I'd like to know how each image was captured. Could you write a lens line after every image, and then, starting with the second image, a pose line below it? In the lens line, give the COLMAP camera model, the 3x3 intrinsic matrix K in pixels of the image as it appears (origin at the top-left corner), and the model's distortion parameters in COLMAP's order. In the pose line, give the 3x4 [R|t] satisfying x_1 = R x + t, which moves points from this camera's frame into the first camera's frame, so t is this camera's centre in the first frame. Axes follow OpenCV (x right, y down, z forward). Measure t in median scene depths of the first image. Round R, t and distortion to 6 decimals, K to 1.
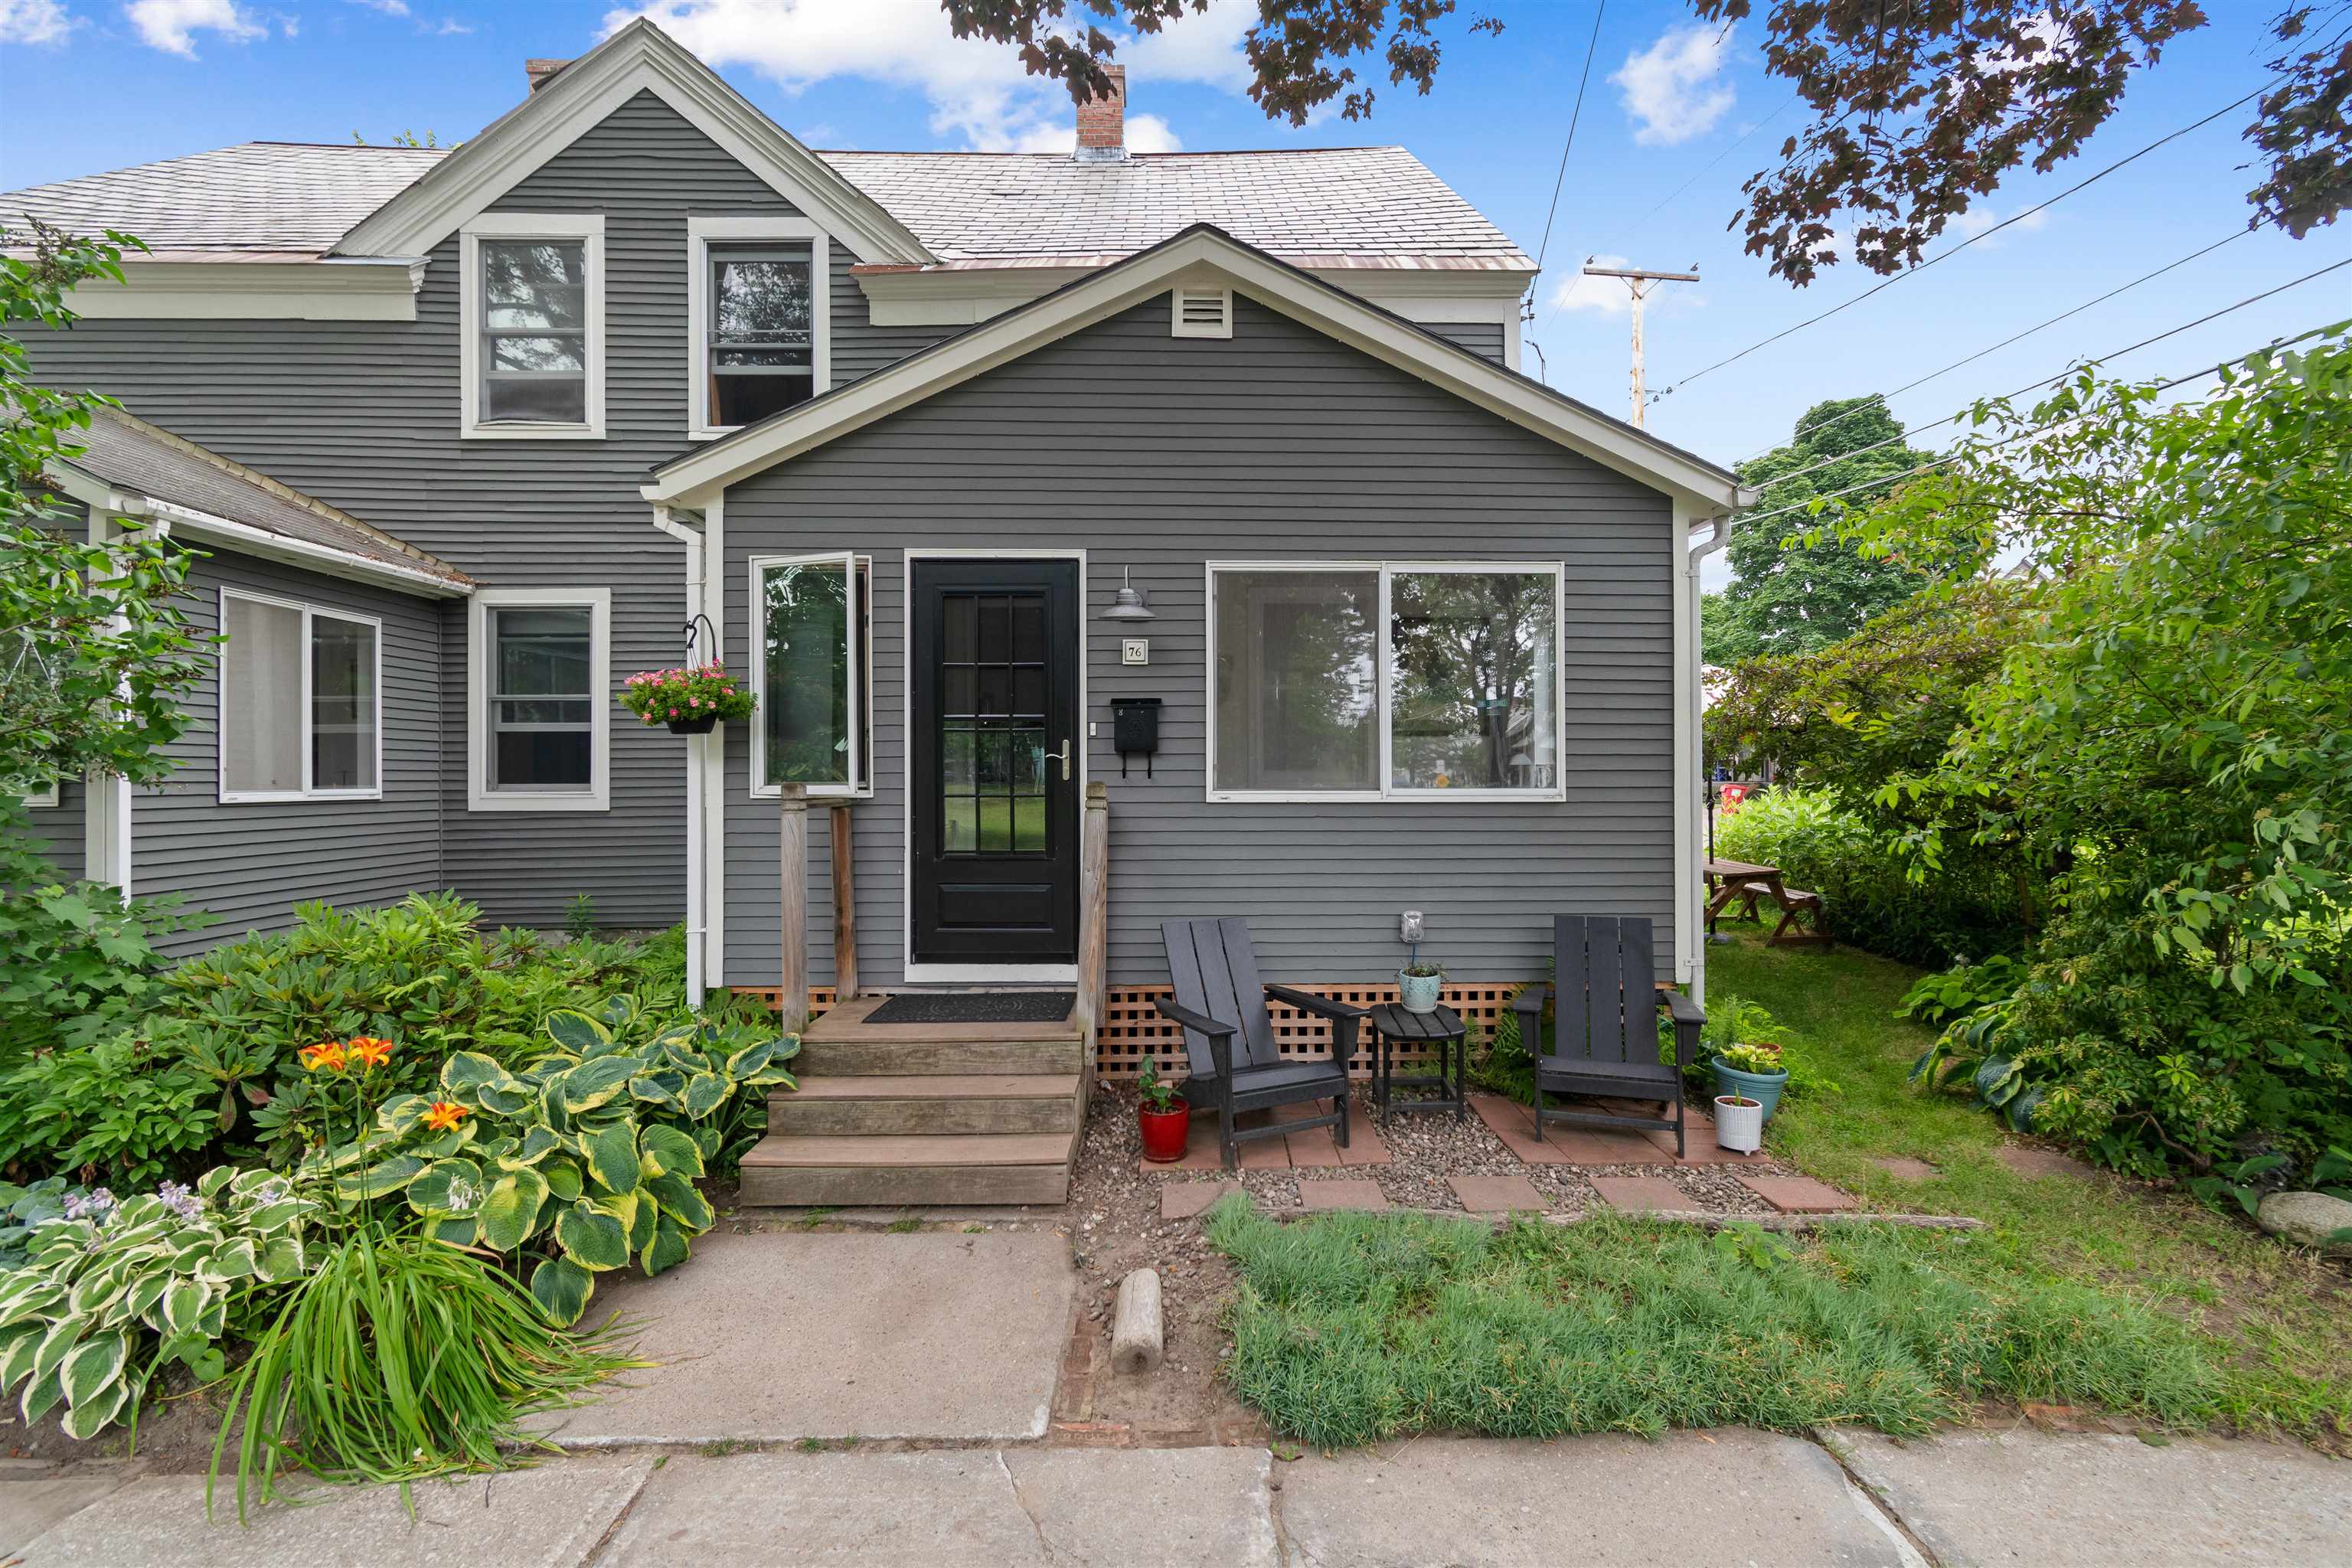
lens RADIAL K [[1043.1, 0, 1167.0], [0, 1043.1, 776.6], [0, 0, 1]] dist [0.006523, -0.003021]
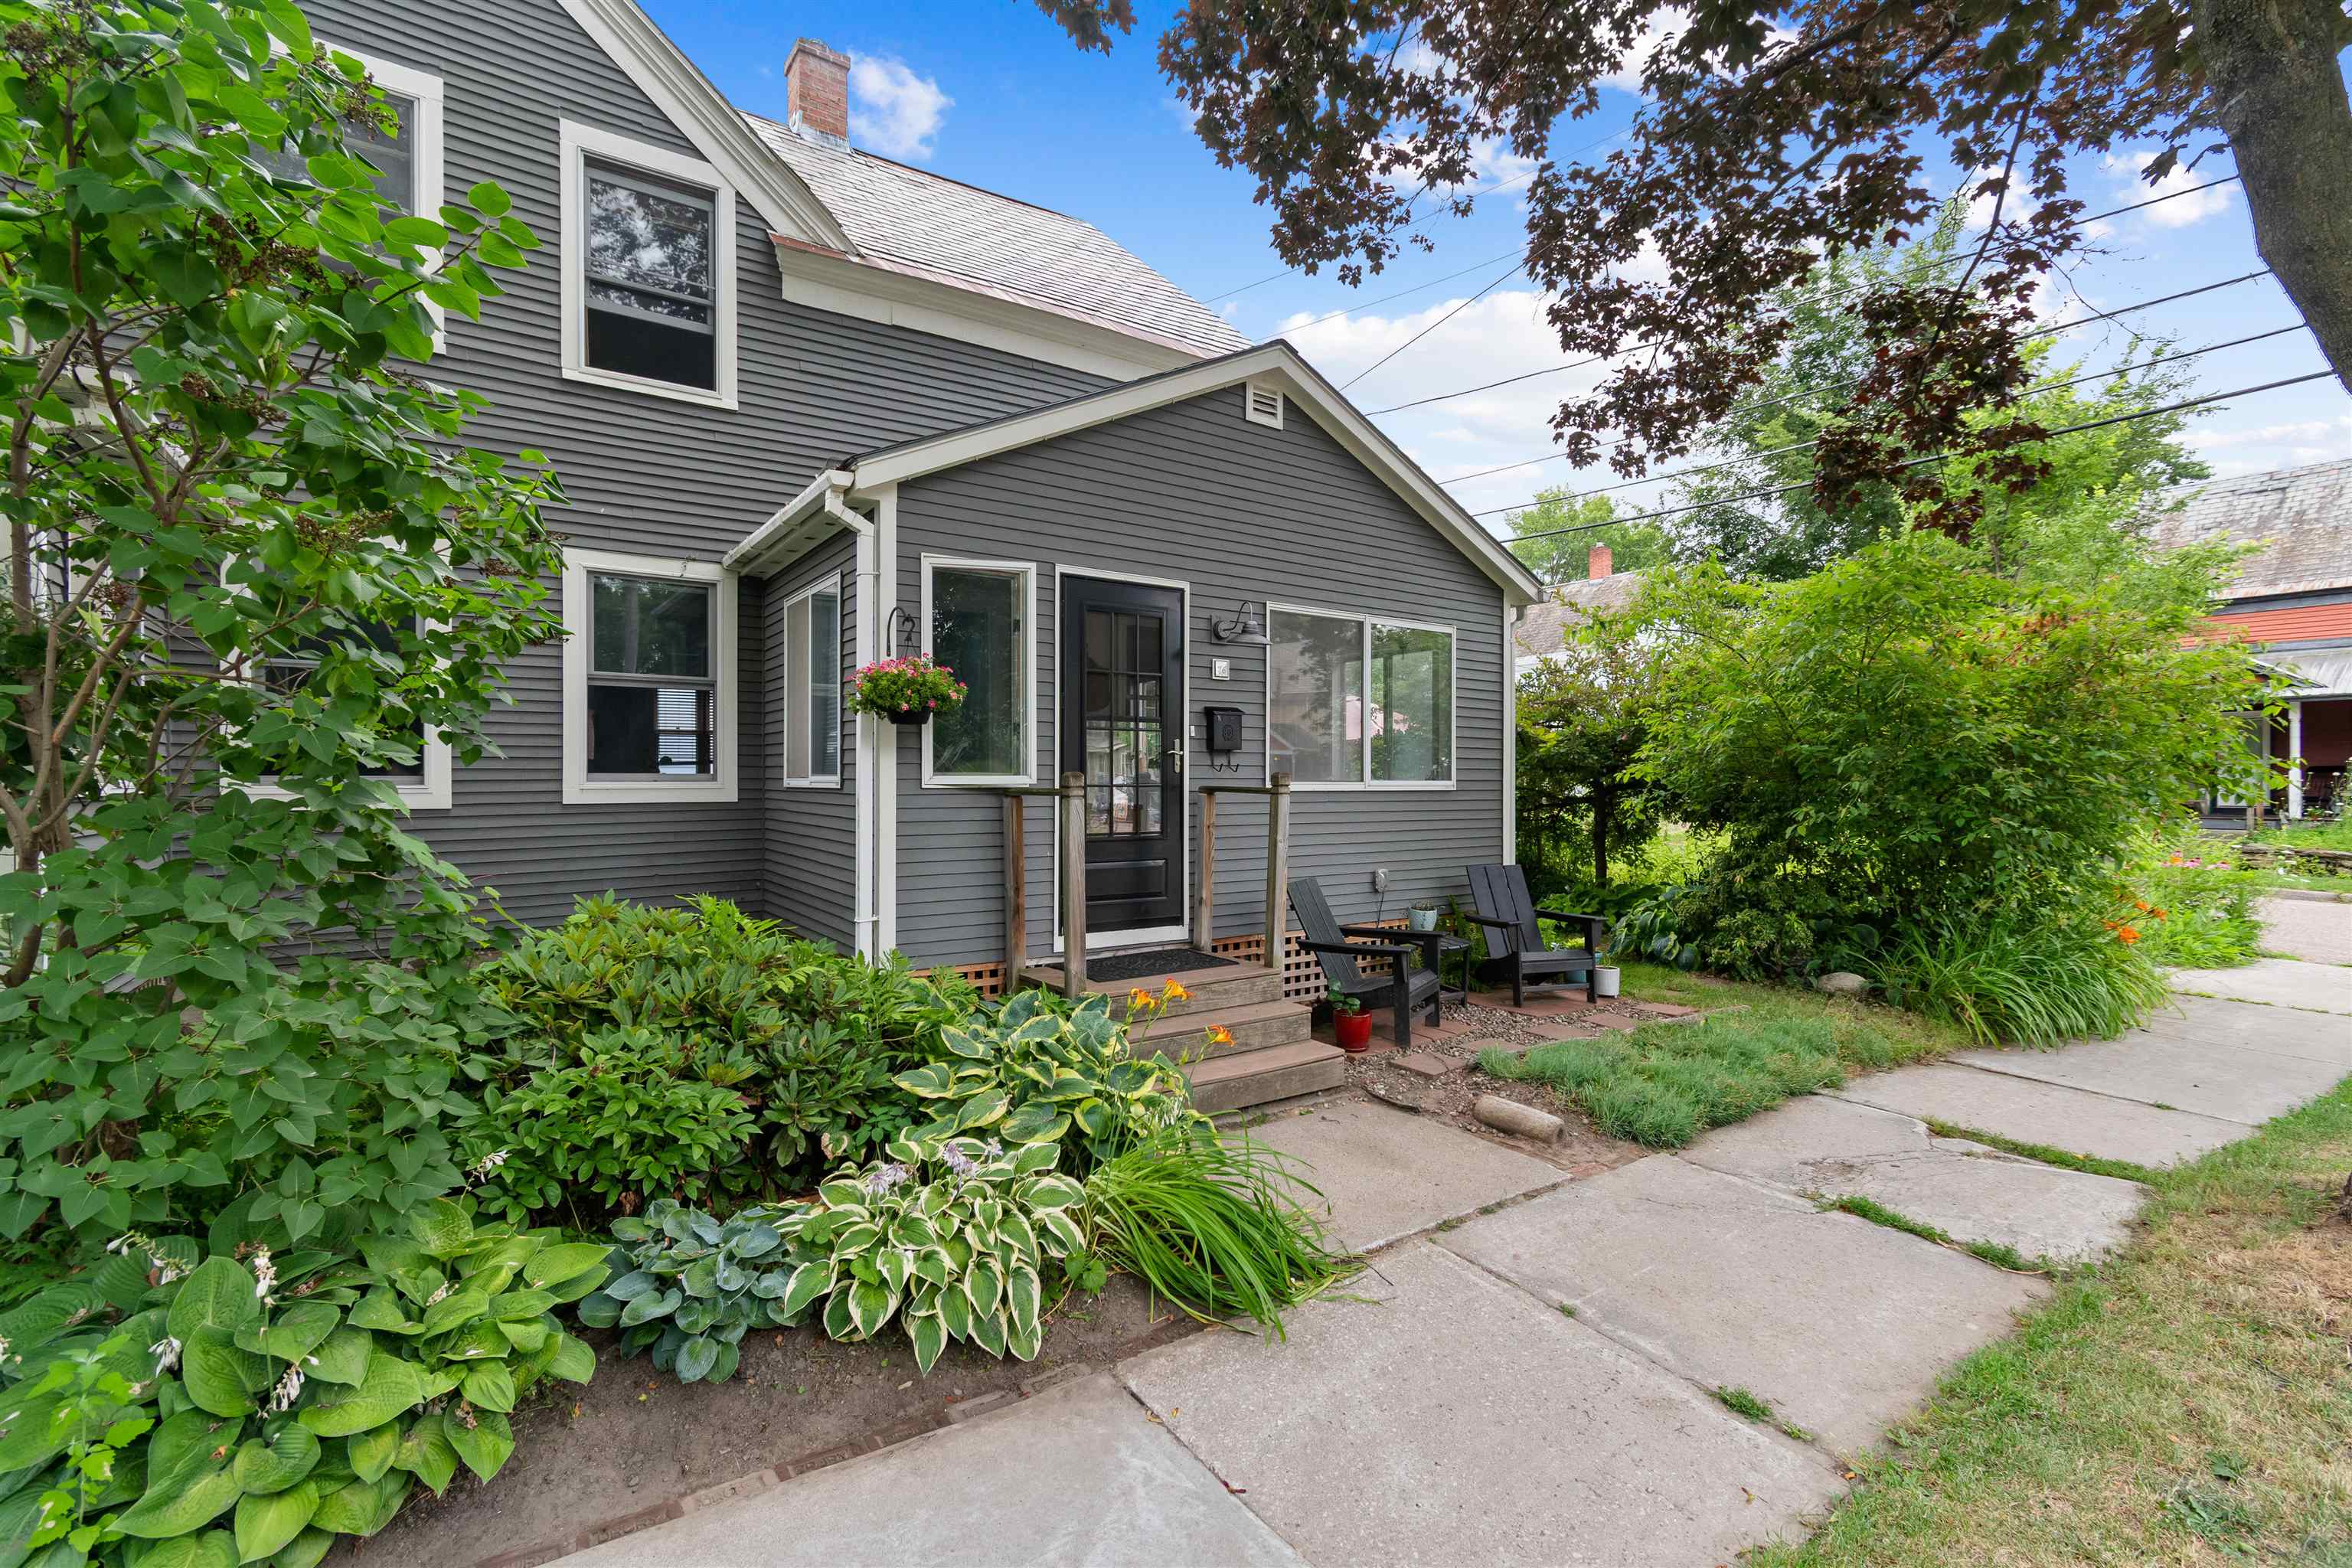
lens RADIAL K [[1043.1, 0, 1165.7], [0, 1043.1, 784.4], [0, 0, 1]] dist [0.006523, -0.003021]
pose [[0.830948, 0.001200, 0.556349, -0.772017], [-0.003341, 0.999990, 0.002833, 0.013817], [-0.556340, -0.004213, 0.830944, 0.008400]]
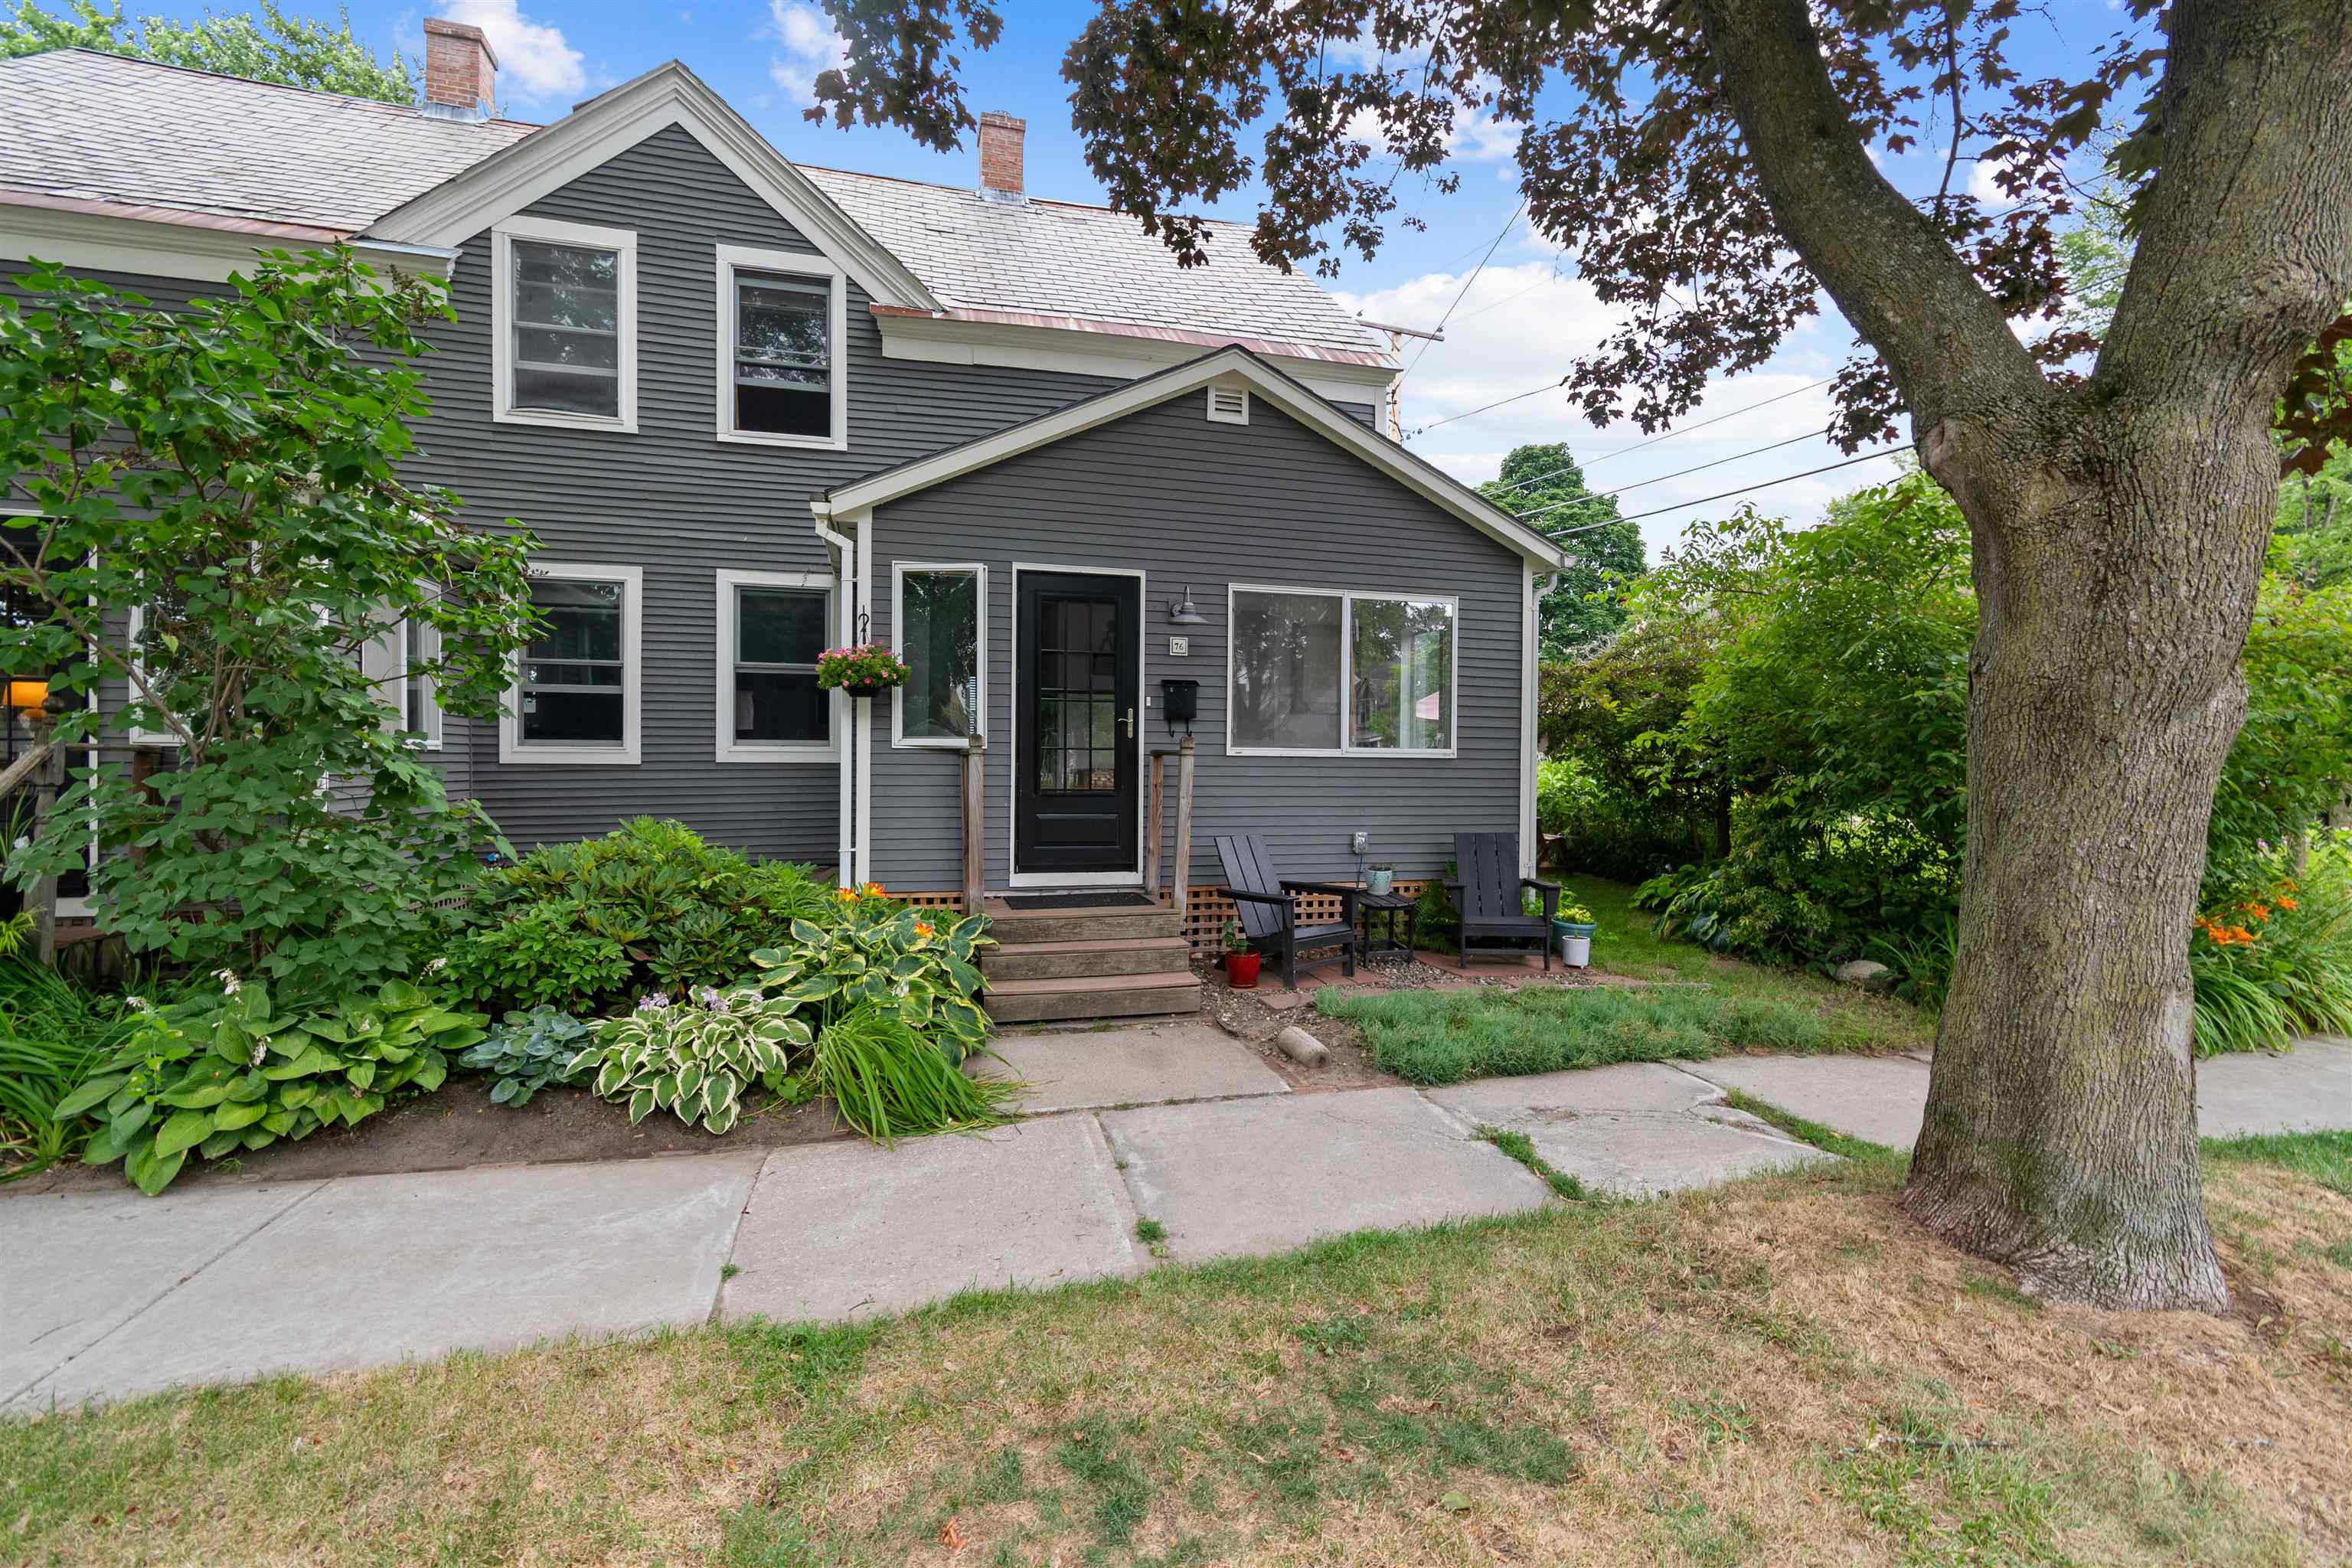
lens RADIAL K [[1043.1, 0, 1153.8], [0, 1043.1, 776.9], [0, 0, 1]] dist [0.006523, -0.003021]
pose [[0.969723, 0.006947, 0.244109, -0.399606], [-0.011108, 0.999815, 0.015673, 0.032743], [-0.243955, -0.017910, 0.969621, -0.339398]]
